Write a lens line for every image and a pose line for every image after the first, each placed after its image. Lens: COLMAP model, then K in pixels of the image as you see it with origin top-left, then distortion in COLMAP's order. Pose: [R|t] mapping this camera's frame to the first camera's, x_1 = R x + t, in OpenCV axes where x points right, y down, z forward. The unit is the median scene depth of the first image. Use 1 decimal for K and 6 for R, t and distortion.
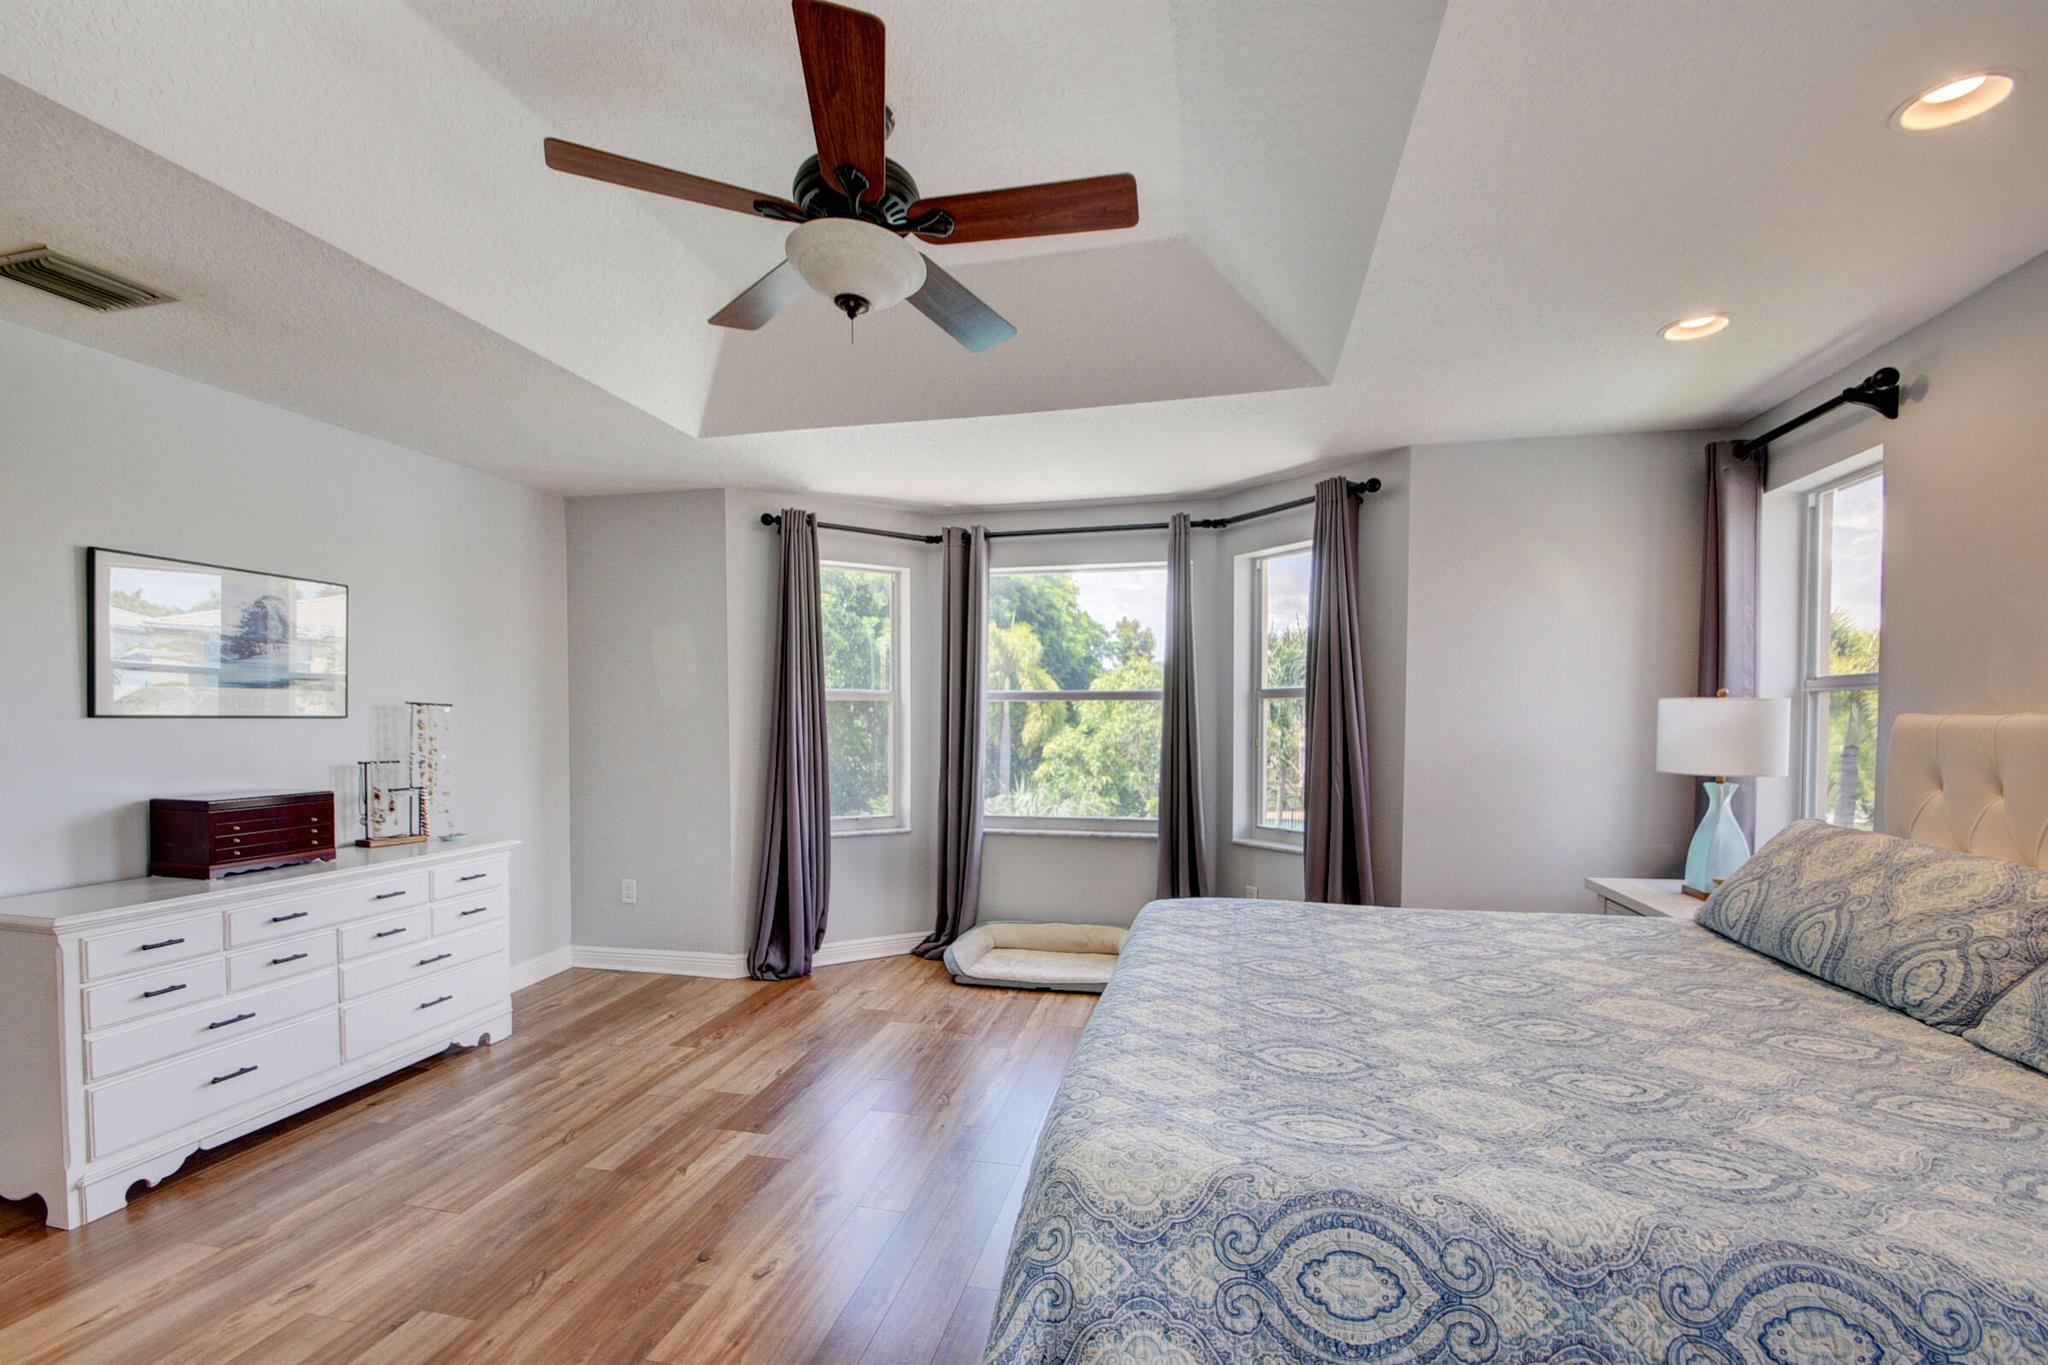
lens RADIAL K [[908.9, 0, 1016.3], [0, 908.9, 736.4], [0, 0, 1]] dist [0.000303, -0.000481]
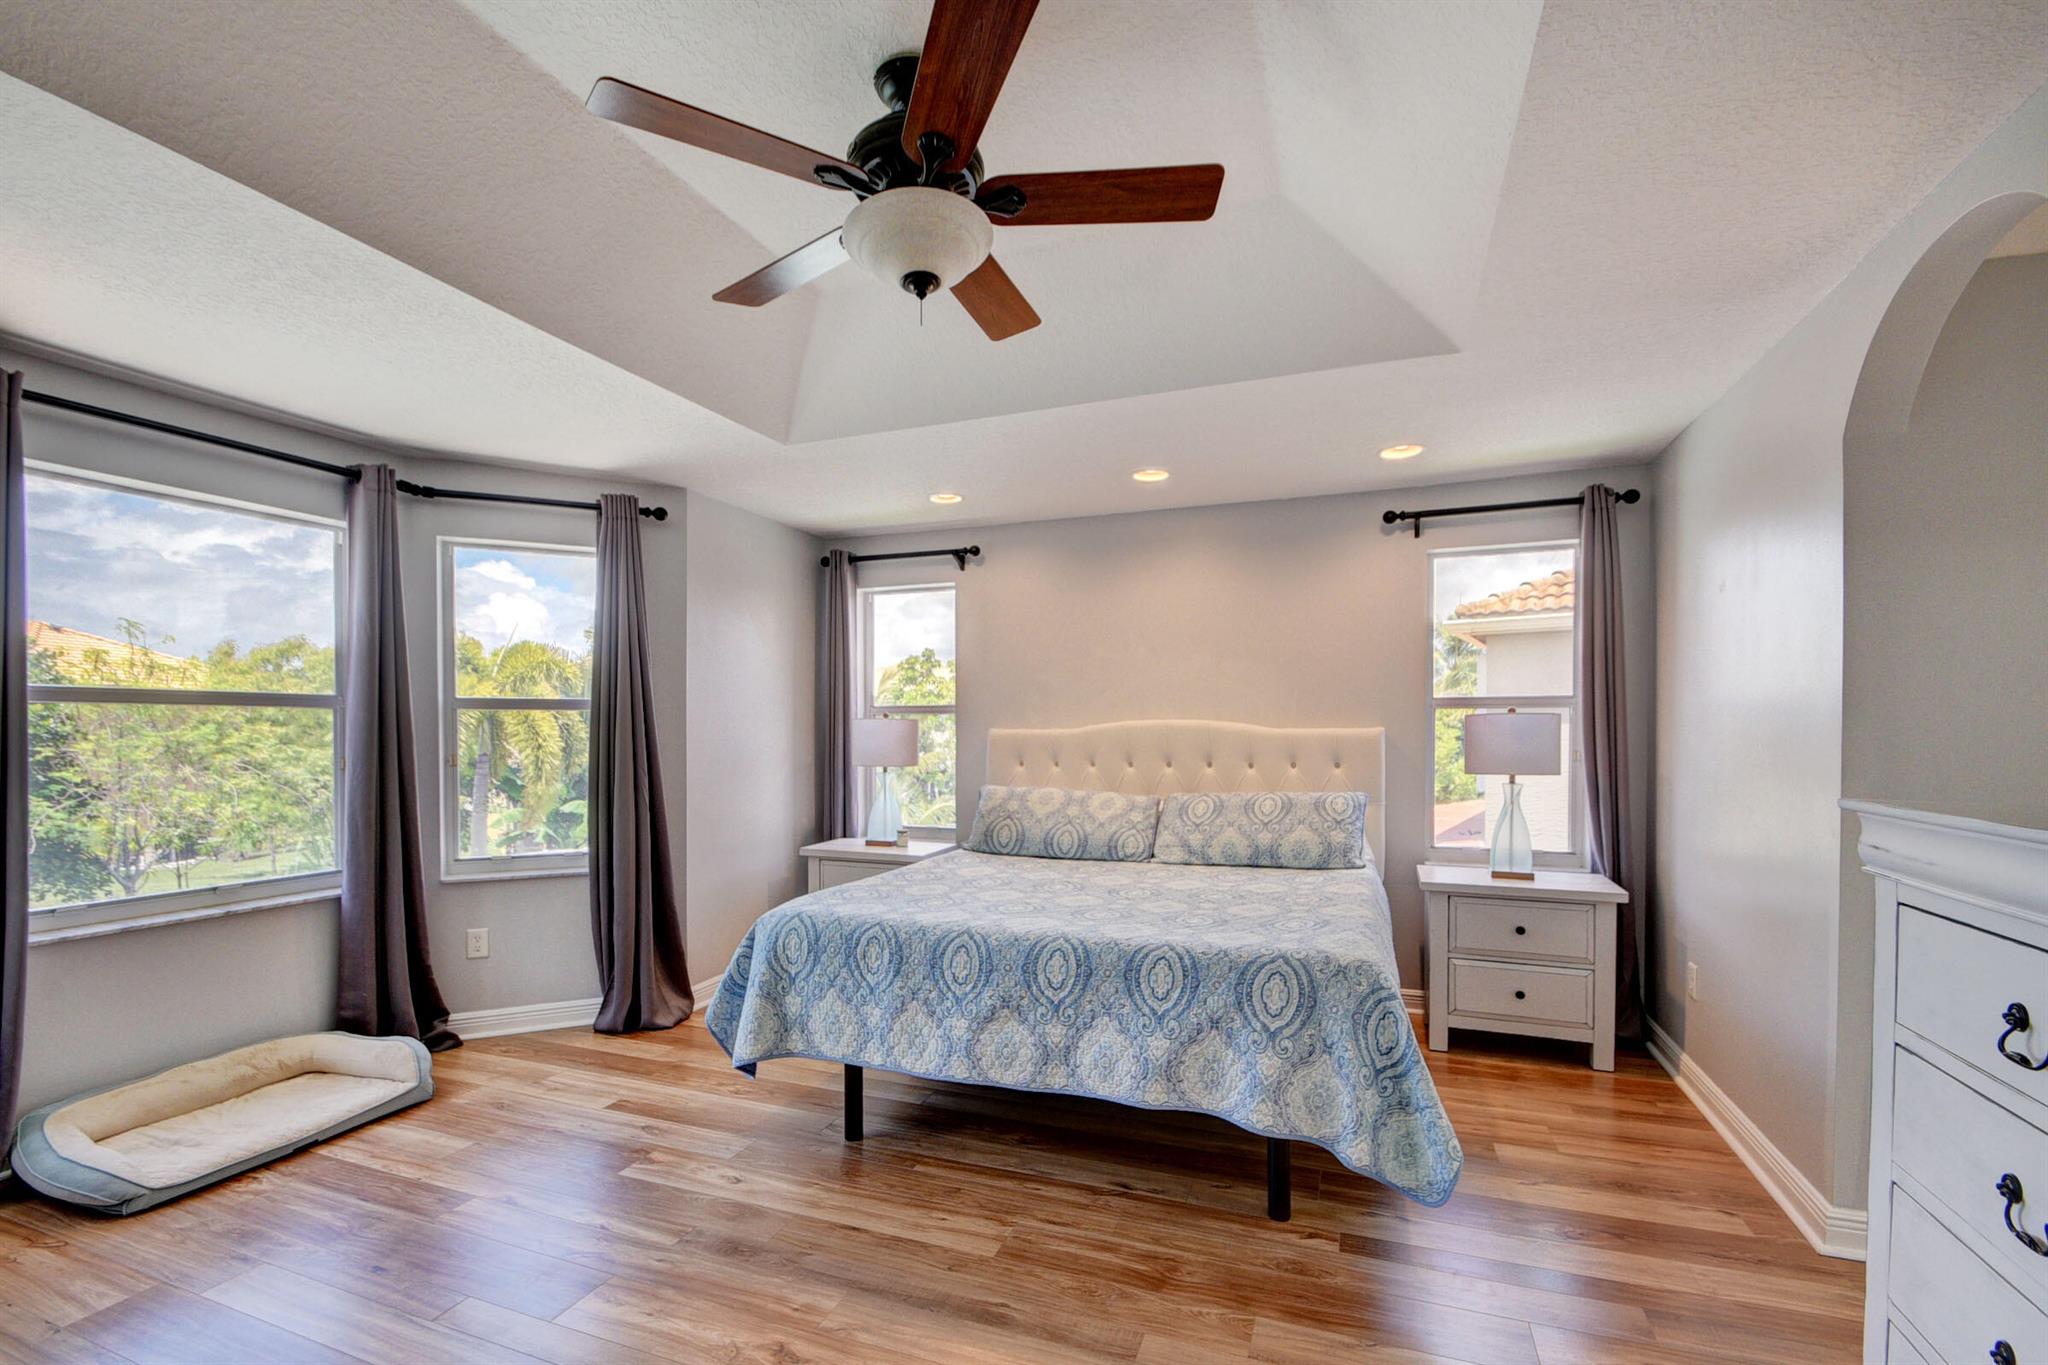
lens RADIAL K [[908.9, 0, 1016.3], [0, 908.9, 736.4], [0, 0, 1]] dist [0.000303, -0.000481]
pose [[0.145525, -0.010137, 0.989303, -0.570534], [0.023226, 0.999707, 0.006827, -0.011001], [-0.989082, 0.021984, 0.145718, 0.411603]]
